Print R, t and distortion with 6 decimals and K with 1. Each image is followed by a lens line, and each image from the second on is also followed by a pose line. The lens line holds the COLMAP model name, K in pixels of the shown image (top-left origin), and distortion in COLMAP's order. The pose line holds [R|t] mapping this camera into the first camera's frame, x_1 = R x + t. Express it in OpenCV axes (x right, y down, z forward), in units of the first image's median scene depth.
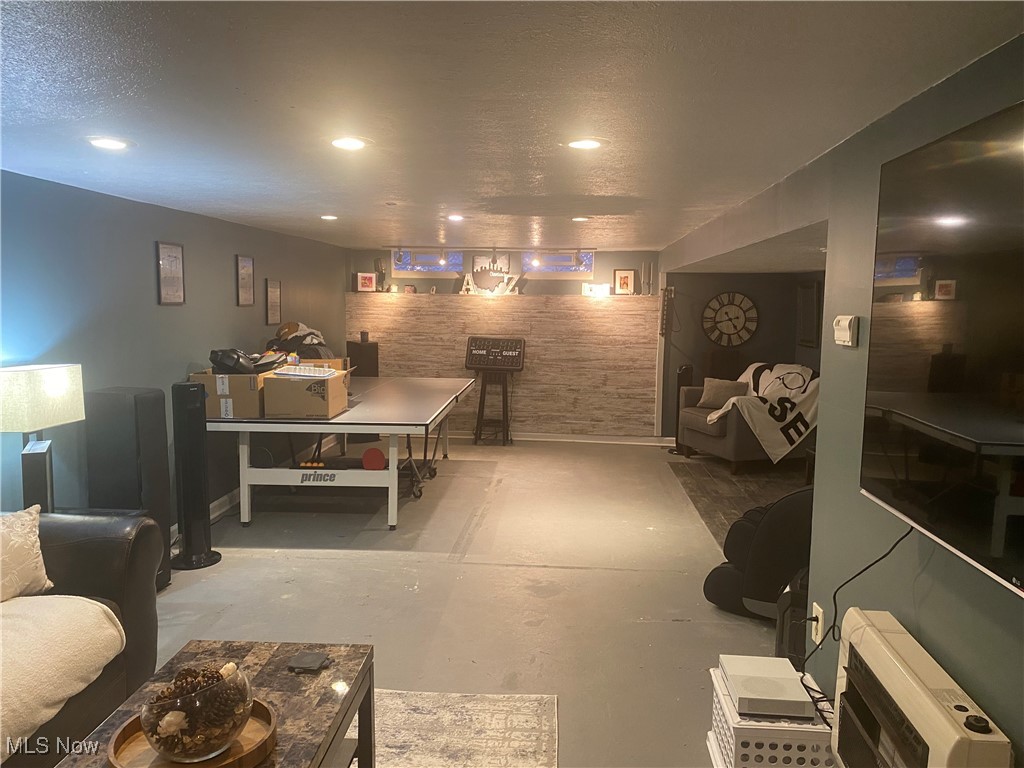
lens RADIAL K [[766.2, 0, 512.0], [0, 766.2, 384.0], [0, 0, 1]] dist [0.053611, -0.121505]
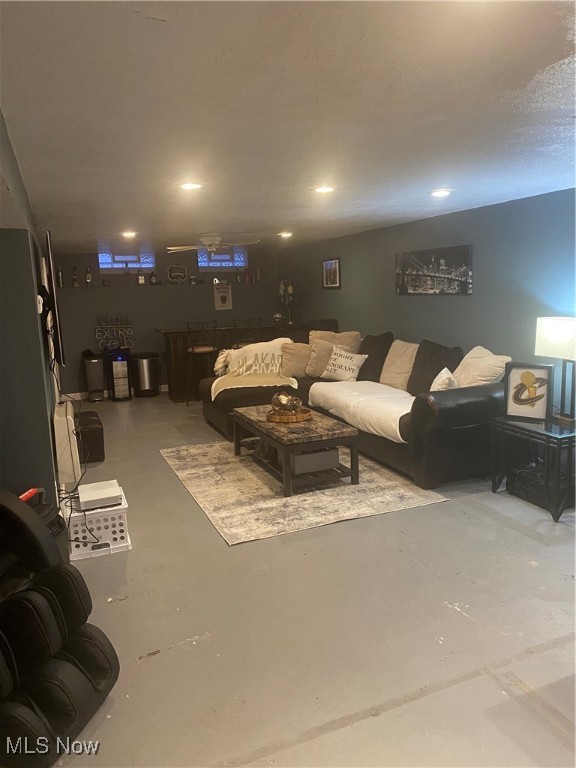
lens RADIAL K [[574.7, 0, 288.0], [0, 574.7, 384.0], [0, 0, 1]] dist [0.053611, -0.121505]
pose [[-0.896773, 0.095821, -0.431991, 0.148243], [-0.021122, 0.965889, 0.258095, -0.069990], [0.441987, 0.240577, -0.864159, 0.698912]]
